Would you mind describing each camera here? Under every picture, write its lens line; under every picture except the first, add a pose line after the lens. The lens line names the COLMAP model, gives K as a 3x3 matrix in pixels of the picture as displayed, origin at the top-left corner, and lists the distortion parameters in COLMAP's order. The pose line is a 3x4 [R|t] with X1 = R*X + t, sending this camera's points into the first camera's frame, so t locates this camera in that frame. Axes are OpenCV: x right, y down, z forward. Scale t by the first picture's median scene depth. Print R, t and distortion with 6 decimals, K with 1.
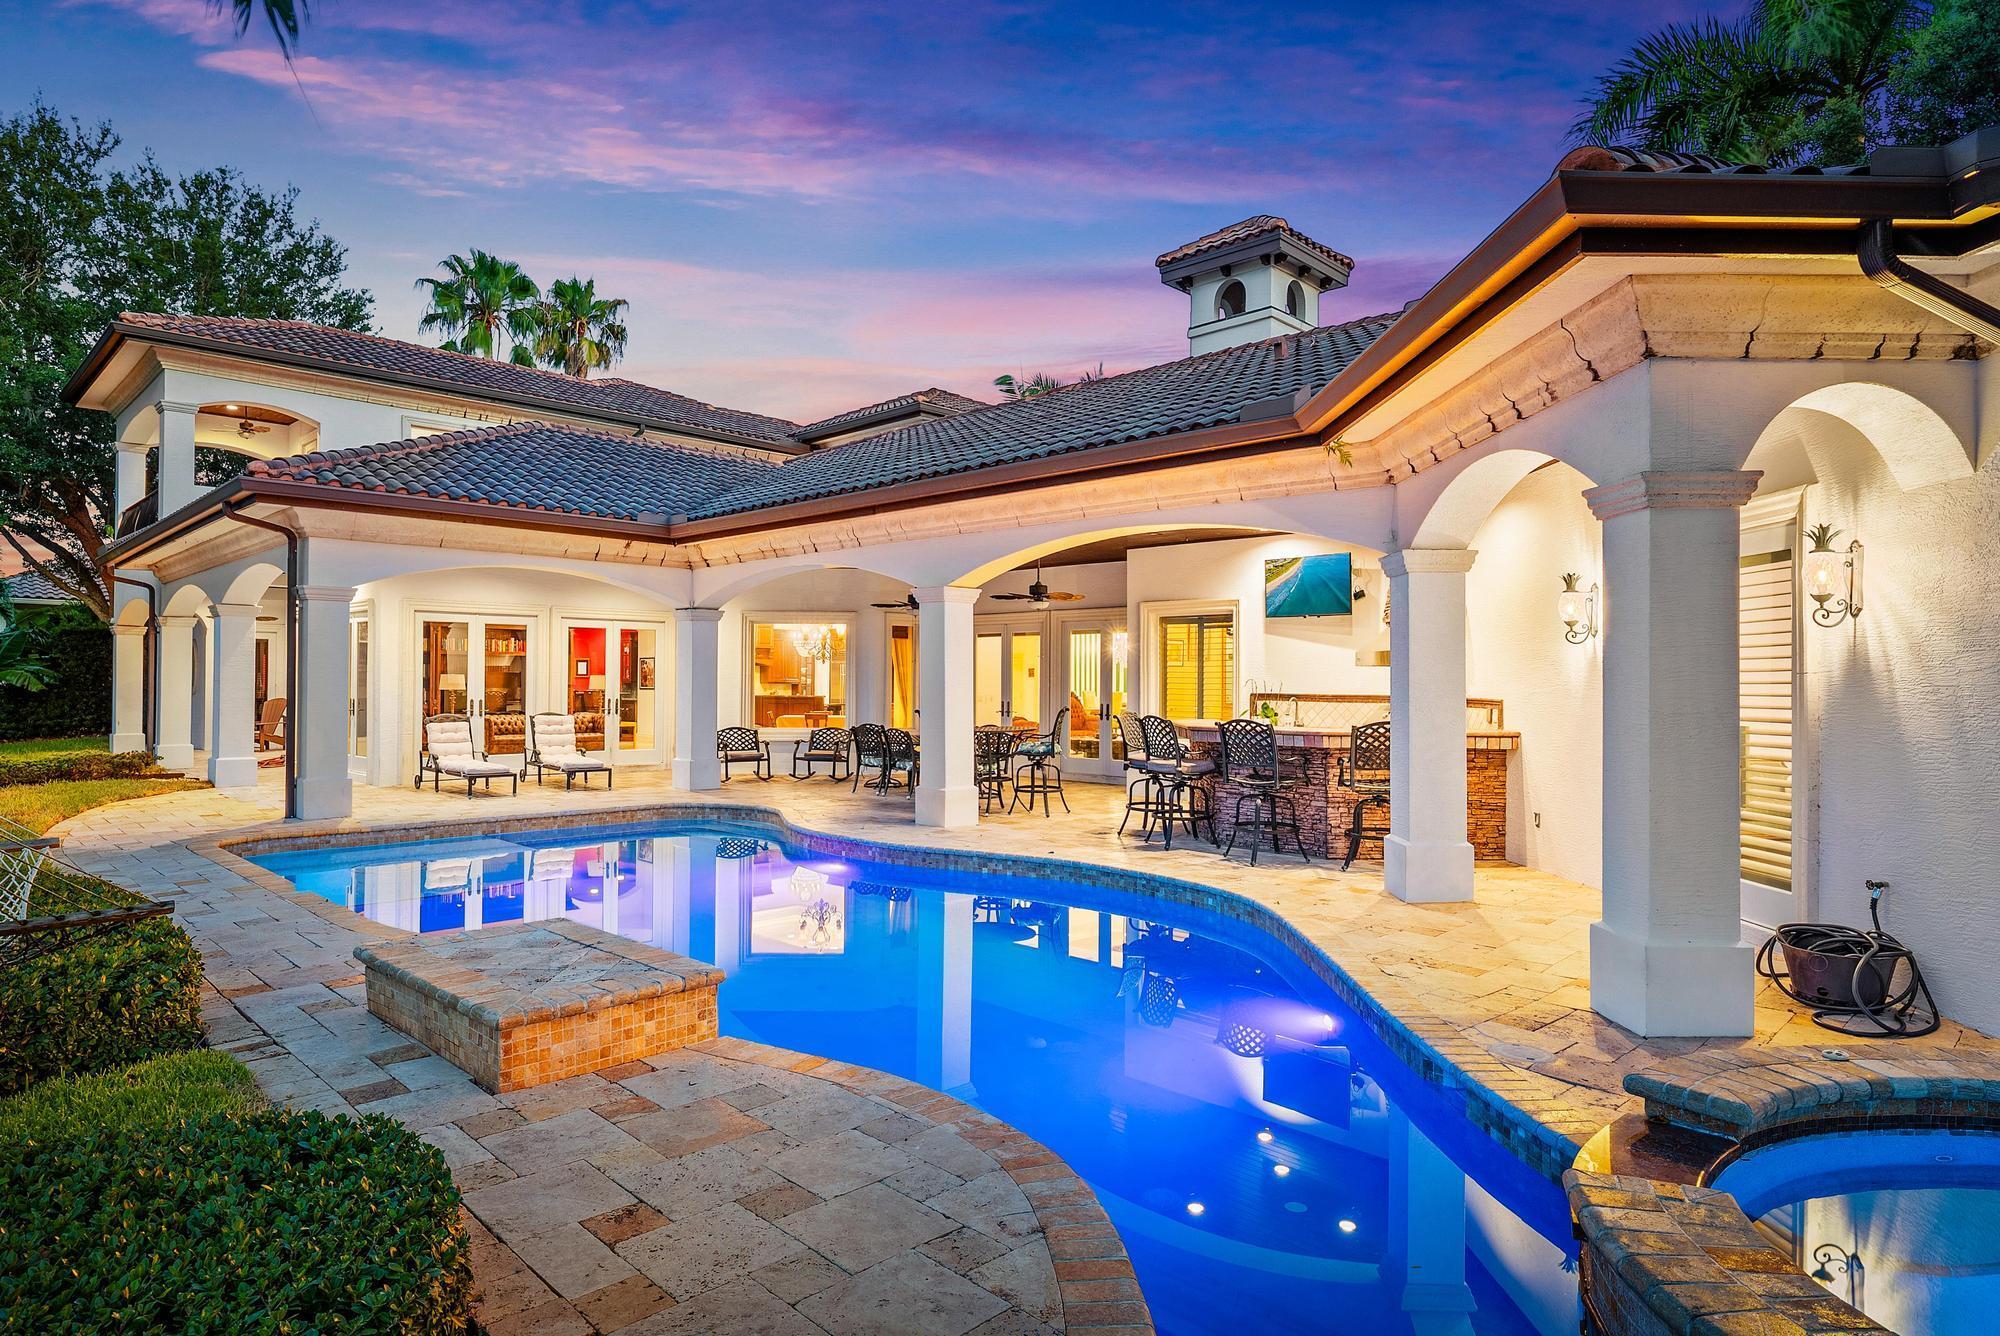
lens RADIAL K [[1114.8, 0, 1002.2], [0, 1114.8, 670.2], [0, 0, 1]] dist [-0.002978, 0.001109]
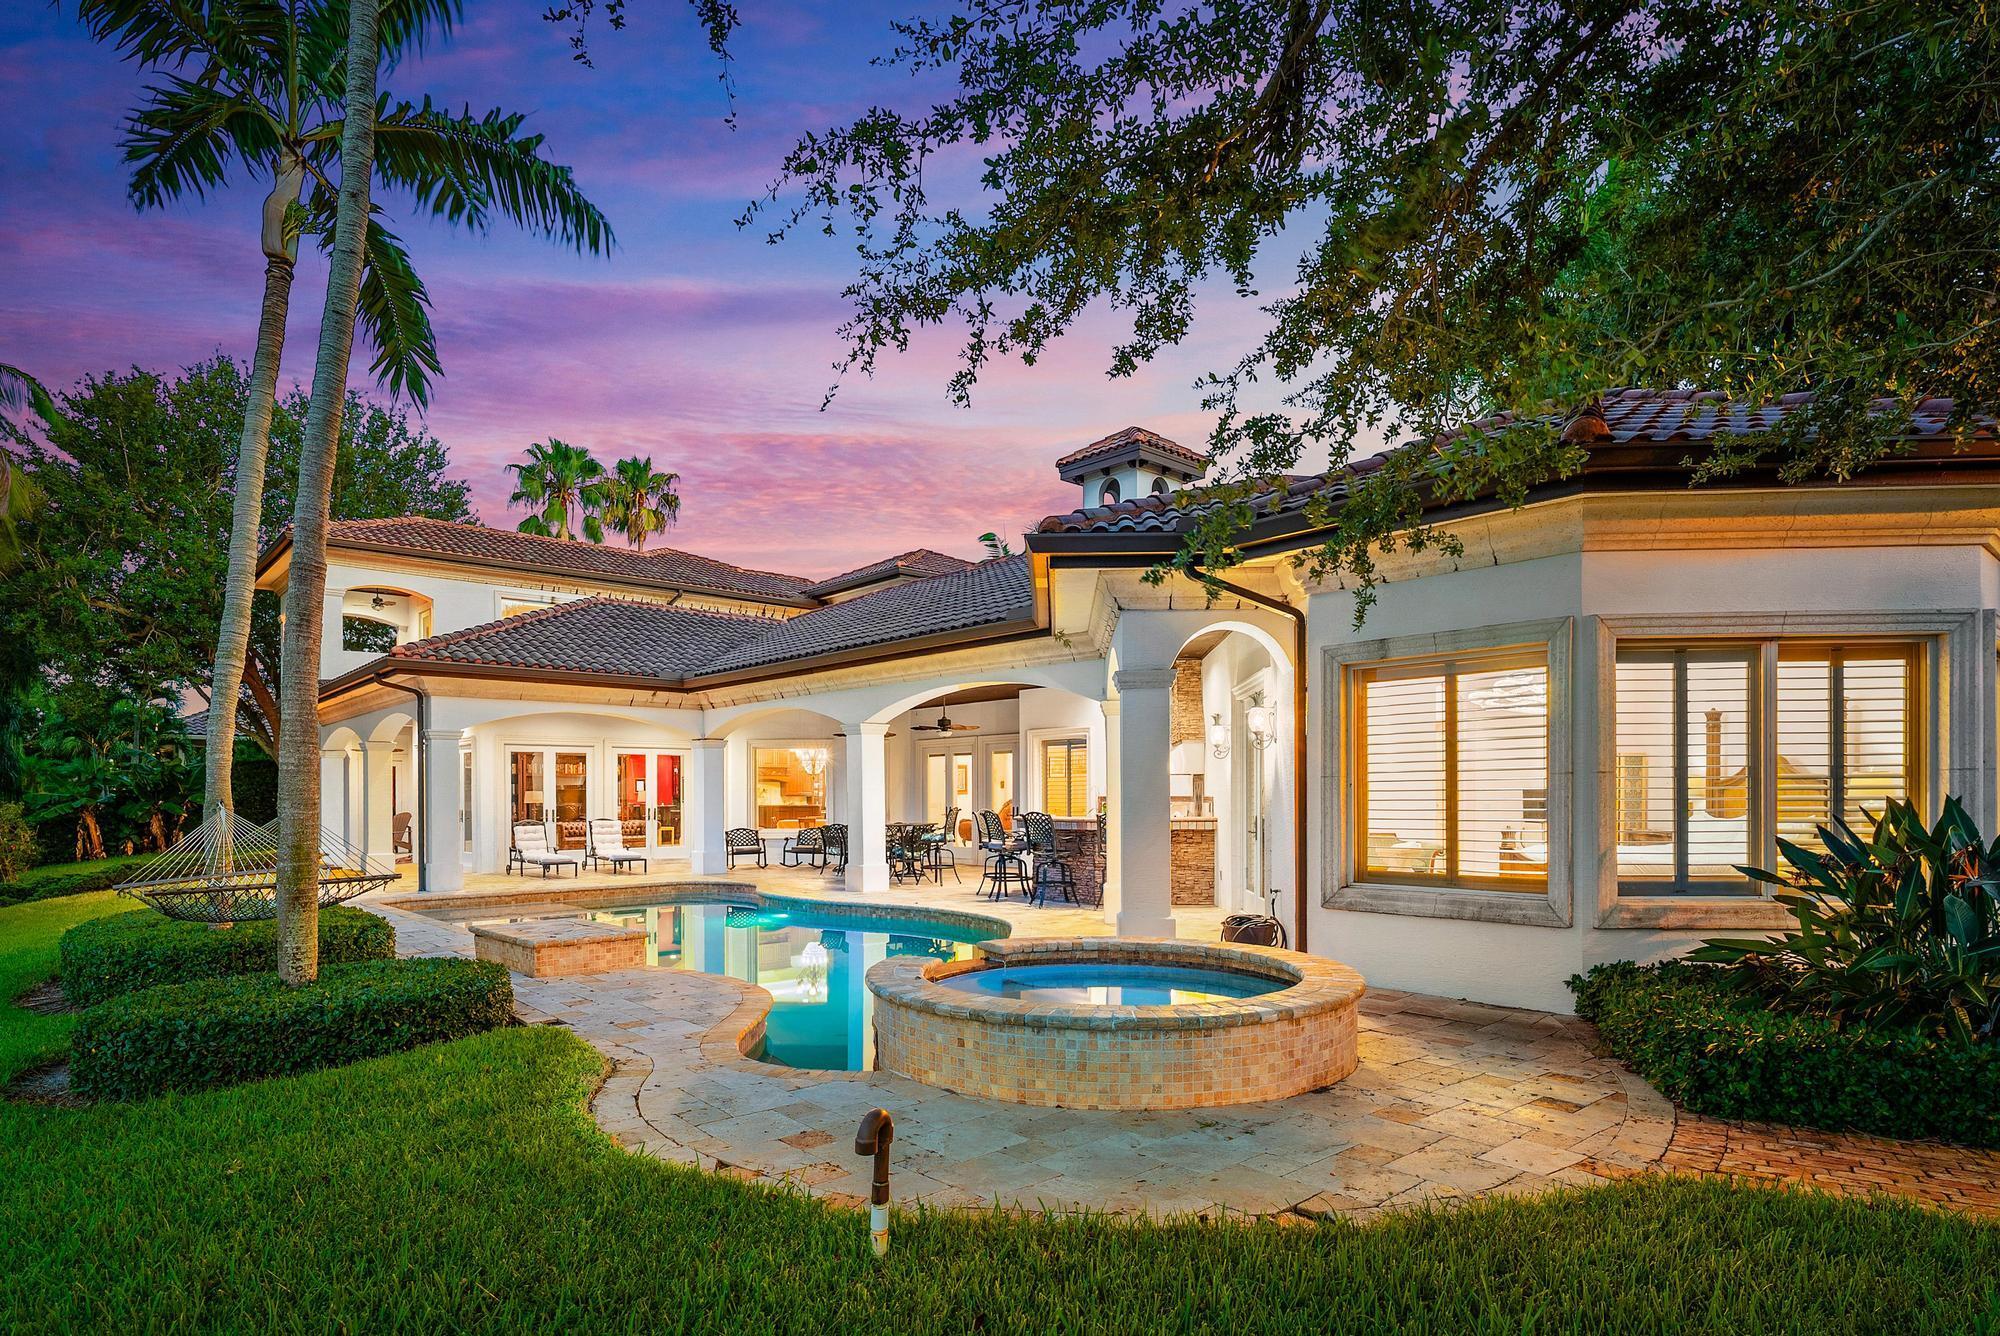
lens RADIAL K [[1045.1, 0, 969.8], [0, 1045.1, 788.9], [0, 0, 1]] dist [0.003646, 0.000079]
pose [[0.997290, -0.013081, -0.072393, 0.119455], [0.013355, 0.999905, 0.003293, 0.003970], [0.072343, -0.004251, 0.997371, -0.212213]]
